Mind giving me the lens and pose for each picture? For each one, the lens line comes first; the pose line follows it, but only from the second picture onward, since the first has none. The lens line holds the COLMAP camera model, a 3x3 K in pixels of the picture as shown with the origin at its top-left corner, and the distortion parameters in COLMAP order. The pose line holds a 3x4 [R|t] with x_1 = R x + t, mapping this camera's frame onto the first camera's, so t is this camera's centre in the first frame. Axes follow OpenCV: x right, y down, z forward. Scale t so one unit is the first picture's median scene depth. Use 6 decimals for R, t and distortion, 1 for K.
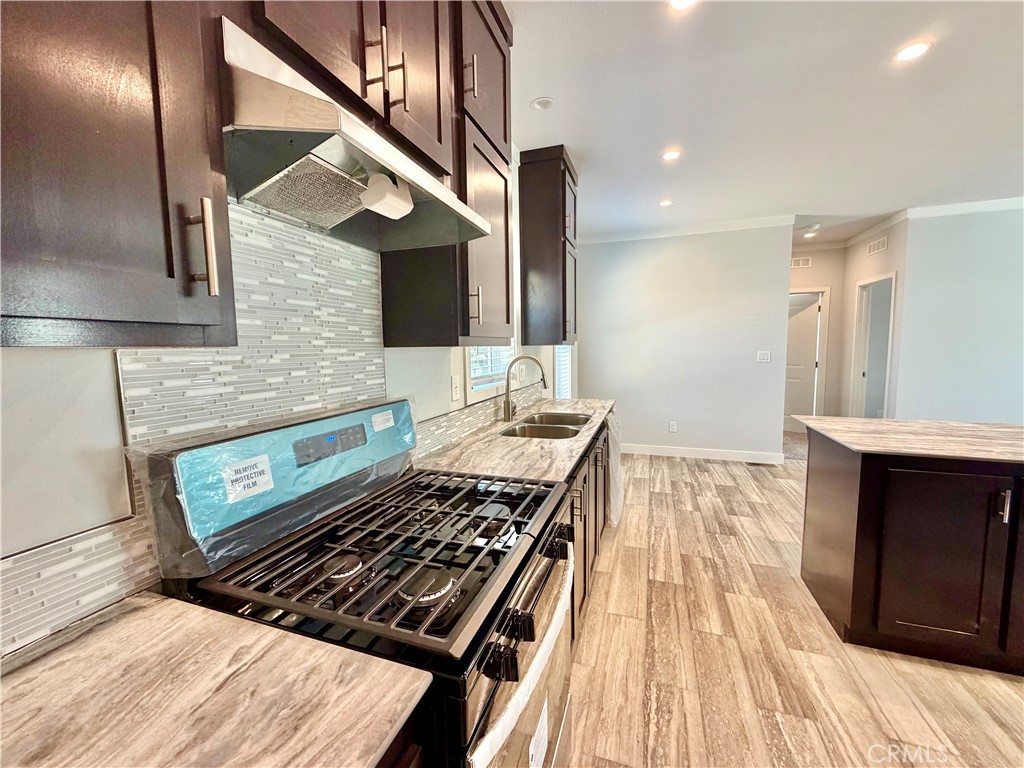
lens RADIAL K [[407.0, 0, 511.3], [0, 407.0, 384.4], [0, 0, 1]] dist [-0.010653, 0.002532]
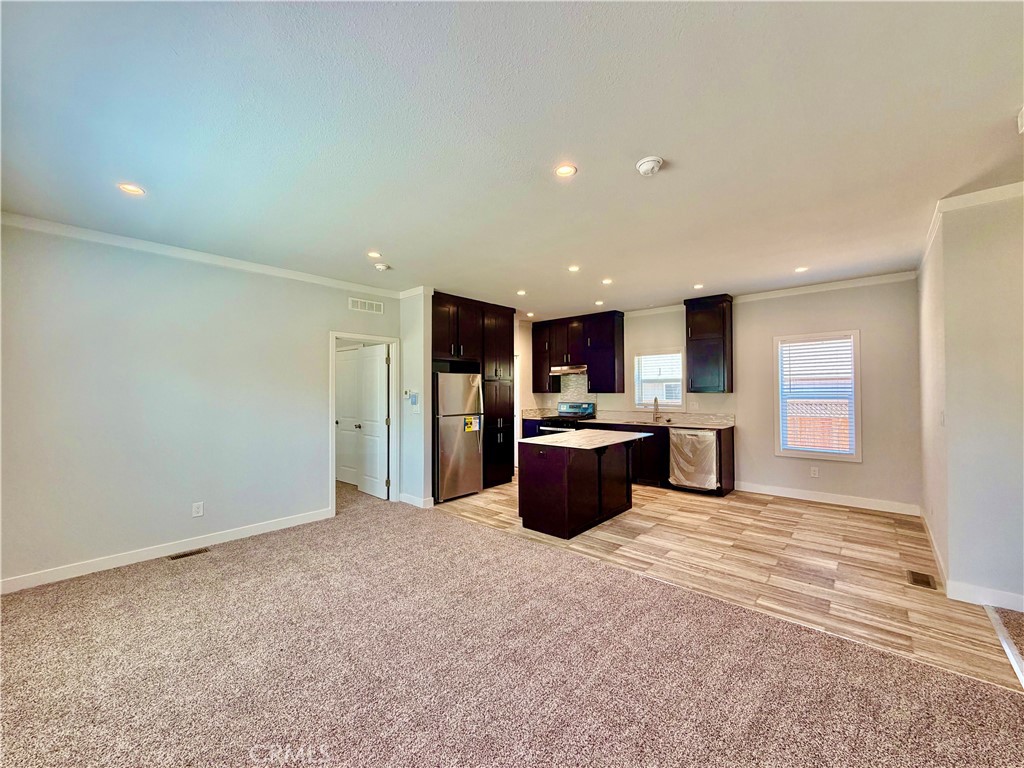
lens RADIAL K [[407.0, 0, 514.1], [0, 407.0, 387.8], [0, 0, 1]] dist [-0.010653, 0.002532]
pose [[-0.384364, 0.005971, -0.923162, 2.804439], [-0.072993, 0.996652, 0.036837, -0.164659], [0.920291, 0.081543, -0.382642, 1.174178]]
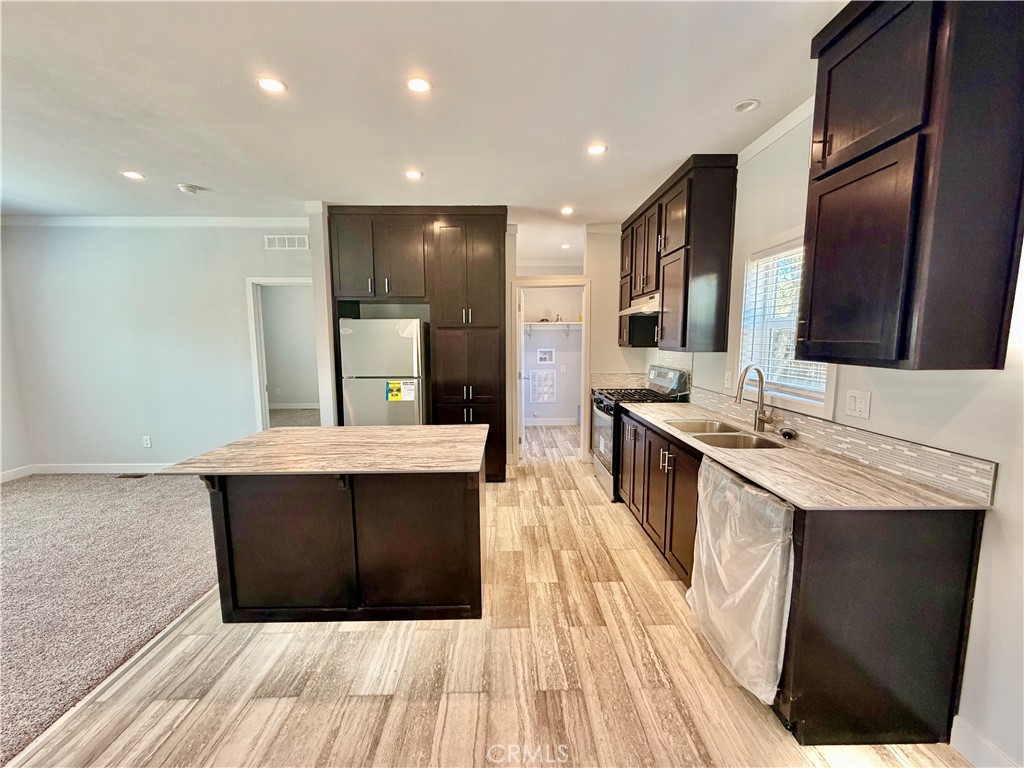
lens RADIAL K [[407.0, 0, 512.3], [0, 407.0, 386.4], [0, 0, 1]] dist [-0.010653, 0.002532]
pose [[-0.938963, 0.050128, -0.340346, 0.919369], [-0.021708, 0.978722, 0.204039, -0.217429], [0.343332, 0.198974, -0.917896, 1.726609]]
